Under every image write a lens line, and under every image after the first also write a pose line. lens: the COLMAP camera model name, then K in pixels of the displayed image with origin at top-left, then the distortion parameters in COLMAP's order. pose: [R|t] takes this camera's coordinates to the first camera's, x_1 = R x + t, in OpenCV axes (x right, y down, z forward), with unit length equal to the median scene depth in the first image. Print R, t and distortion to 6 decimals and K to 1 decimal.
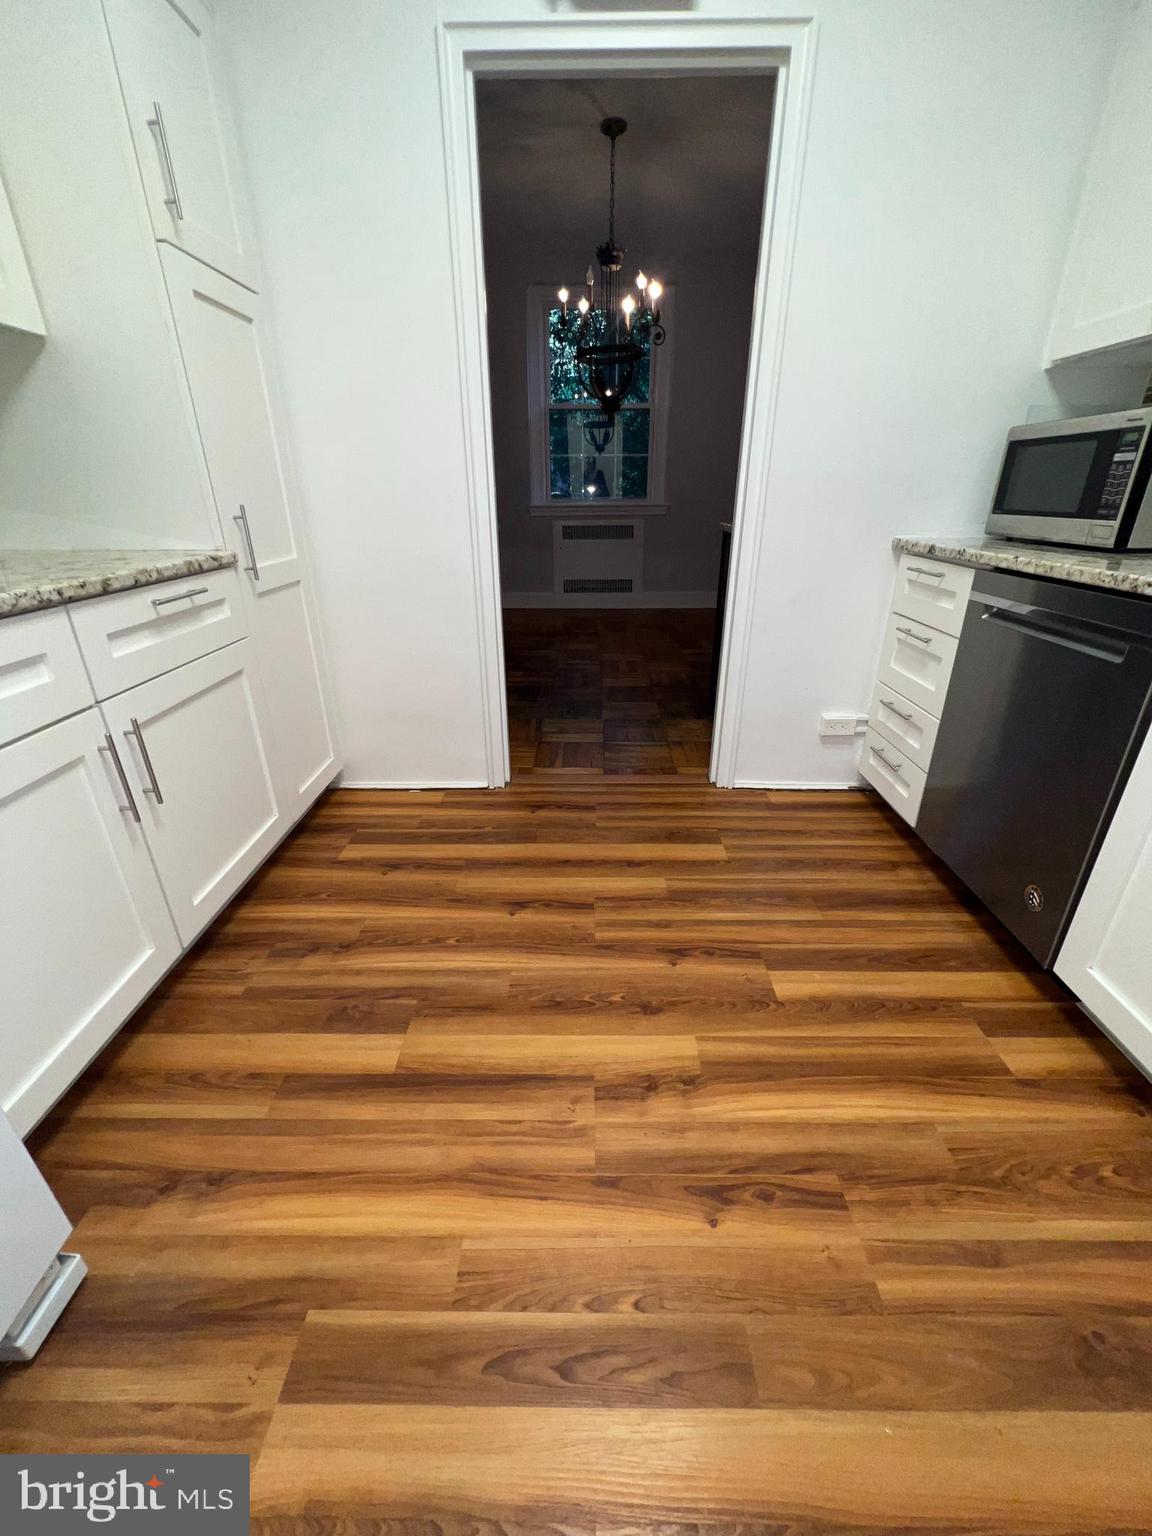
lens RADIAL K [[615.2, 0, 579.2], [0, 615.2, 762.3], [0, 0, 1]] dist [0.002175, 0.000103]
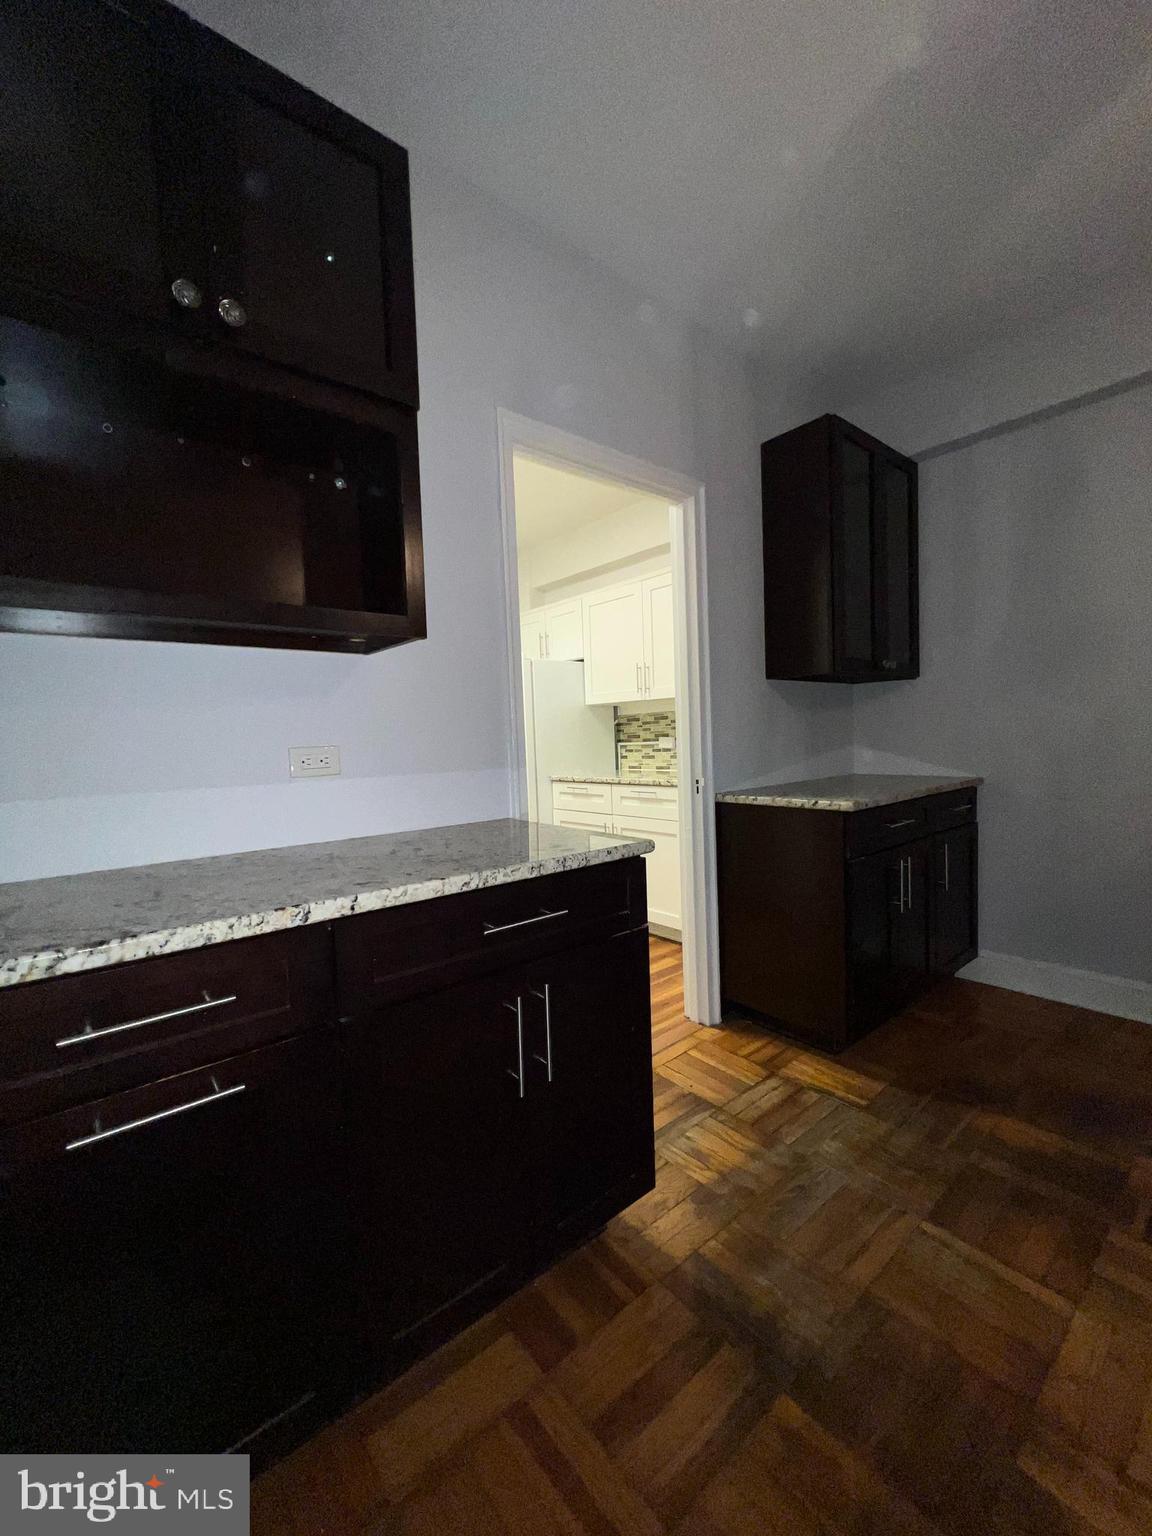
lens RADIAL K [[615.2, 0, 579.2], [0, 615.2, 762.3], [0, 0, 1]] dist [0.002175, 0.000103]
pose [[-0.757740, 0.054801, -0.650252, 0.967356], [-0.230588, 0.909697, 0.345371, -0.970223], [0.610459, 0.411642, -0.676677, 2.035315]]
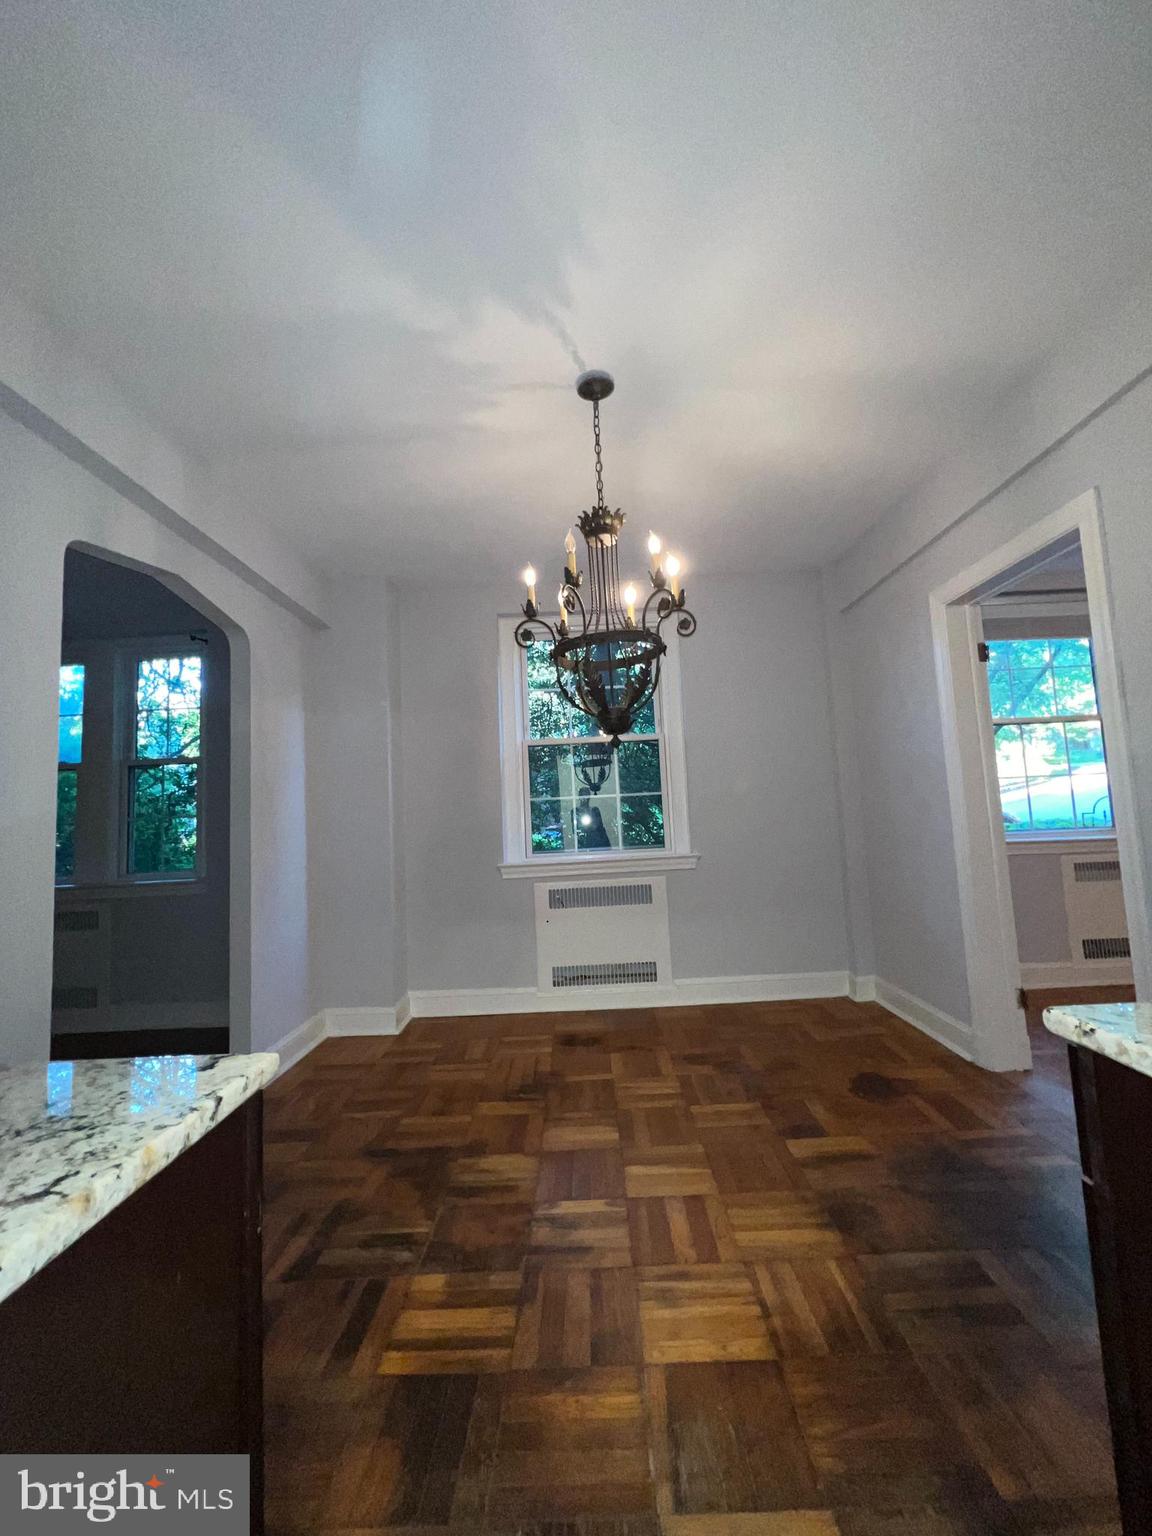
lens RADIAL K [[608.3, 0, 573.8], [0, 608.3, 766.5], [0, 0, 1]] dist [0.000296, 0.000016]
pose [[0.999103, -0.042321, 0.001133, 0.020953], [0.037519, 0.872718, -0.486781, -0.561278], [0.019612, 0.486387, 0.873524, 1.099229]]
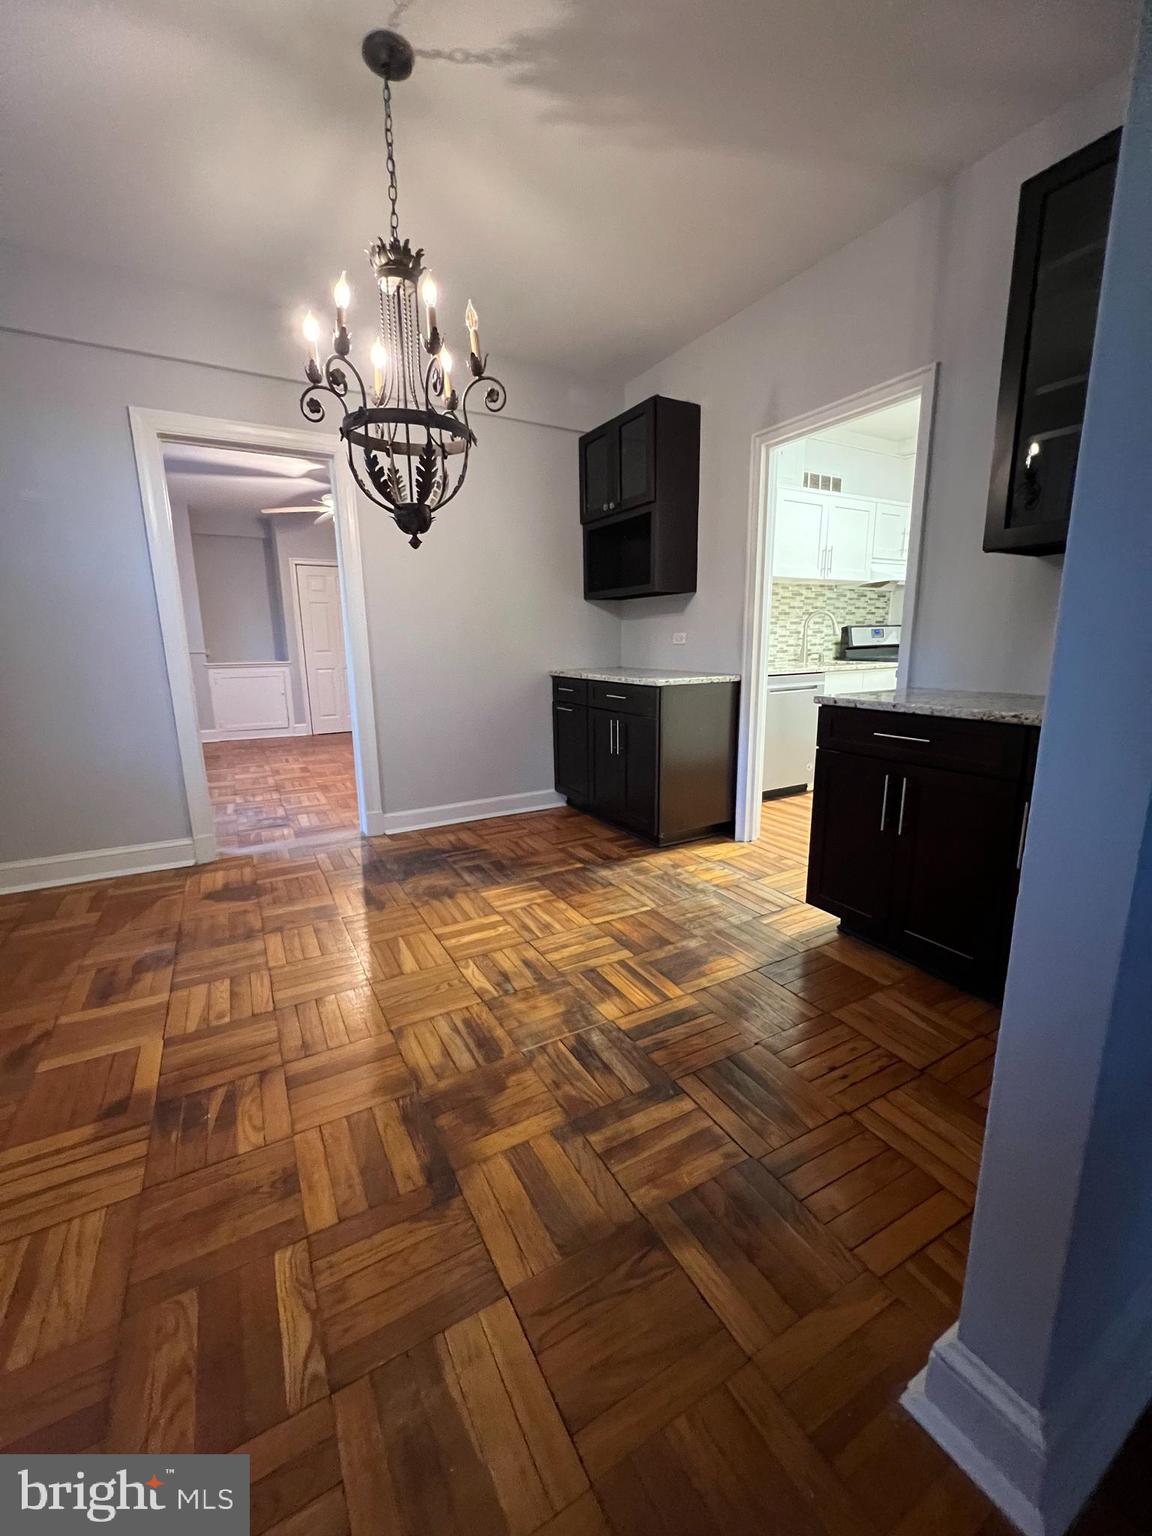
lens RADIAL K [[614.2, 0, 579.6], [0, 614.2, 764.9], [0, 0, 1]] dist [-0.001506, -0.000081]
pose [[-0.502854, -0.160914, 0.849261, -1.103094], [0.367148, 0.849719, 0.378392, -1.168037], [-0.782521, 0.502081, -0.368205, 2.545169]]
